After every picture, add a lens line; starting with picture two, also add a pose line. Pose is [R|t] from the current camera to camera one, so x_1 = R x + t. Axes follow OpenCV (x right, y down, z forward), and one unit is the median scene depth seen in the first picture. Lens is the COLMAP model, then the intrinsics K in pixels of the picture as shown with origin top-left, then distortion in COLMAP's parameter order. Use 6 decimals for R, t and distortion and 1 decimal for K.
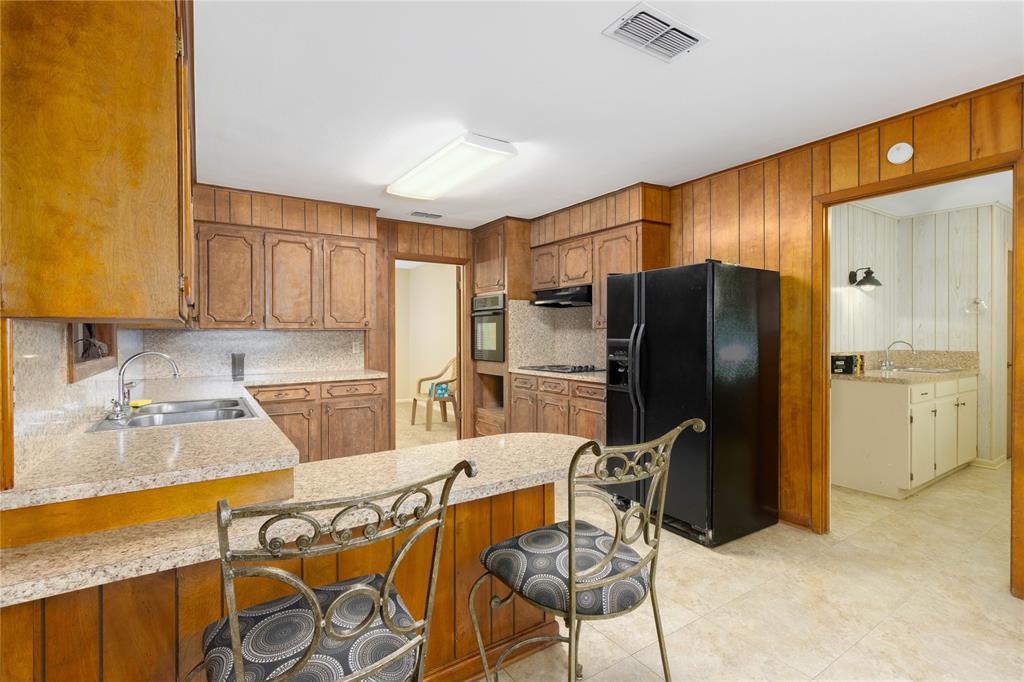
lens RADIAL K [[468.7, 0, 513.7], [0, 468.7, 337.3], [0, 0, 1]] dist [0.001408, 0.000565]
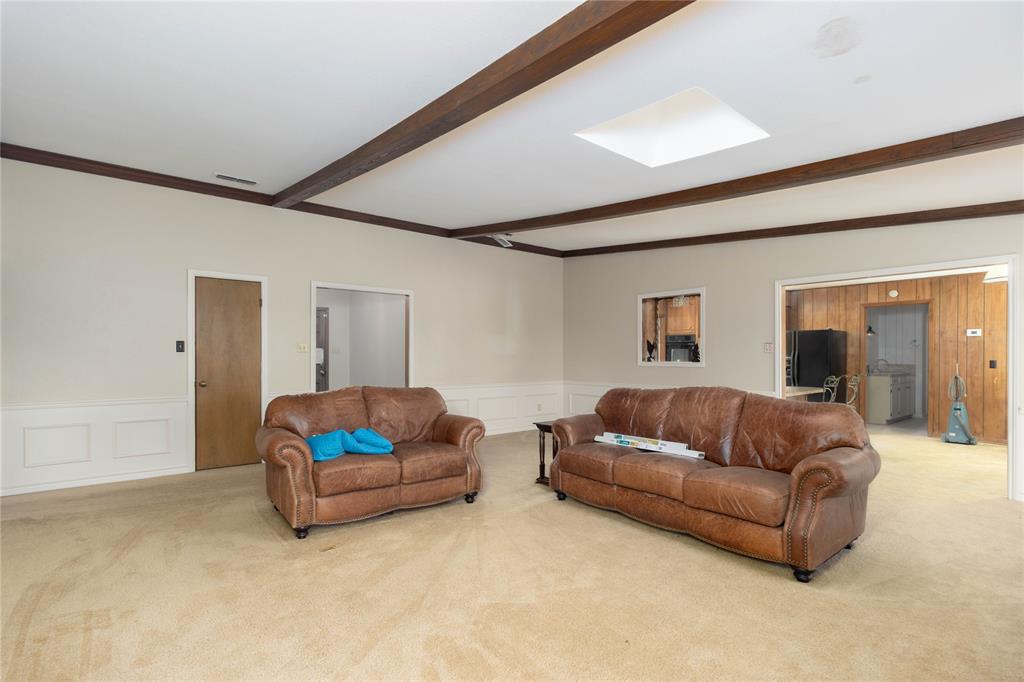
lens RADIAL K [[477.4, 0, 509.7], [0, 477.4, 355.9], [0, 0, 1]] dist [0.000447, 0.000003]
pose [[0.996370, 0.006026, 0.084919, -1.540221], [-0.005594, 0.999970, -0.005328, 0.018928], [-0.084948, 0.004834, 0.996374, -1.496309]]
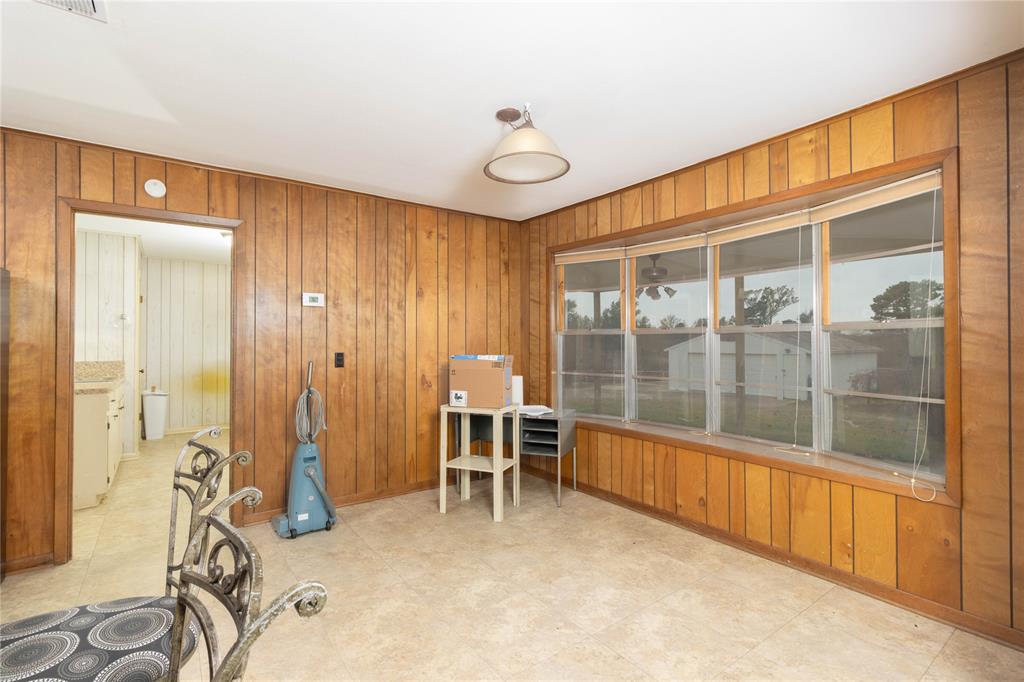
lens RADIAL K [[468.7, 0, 513.9], [0, 468.7, 338.3], [0, 0, 1]] dist [0.001408, 0.000565]
pose [[-0.042197, 0.011807, 0.999040, -0.305534], [0.010334, 0.999882, -0.011380, -0.002817], [-0.999056, 0.009844, -0.042314, 0.149773]]
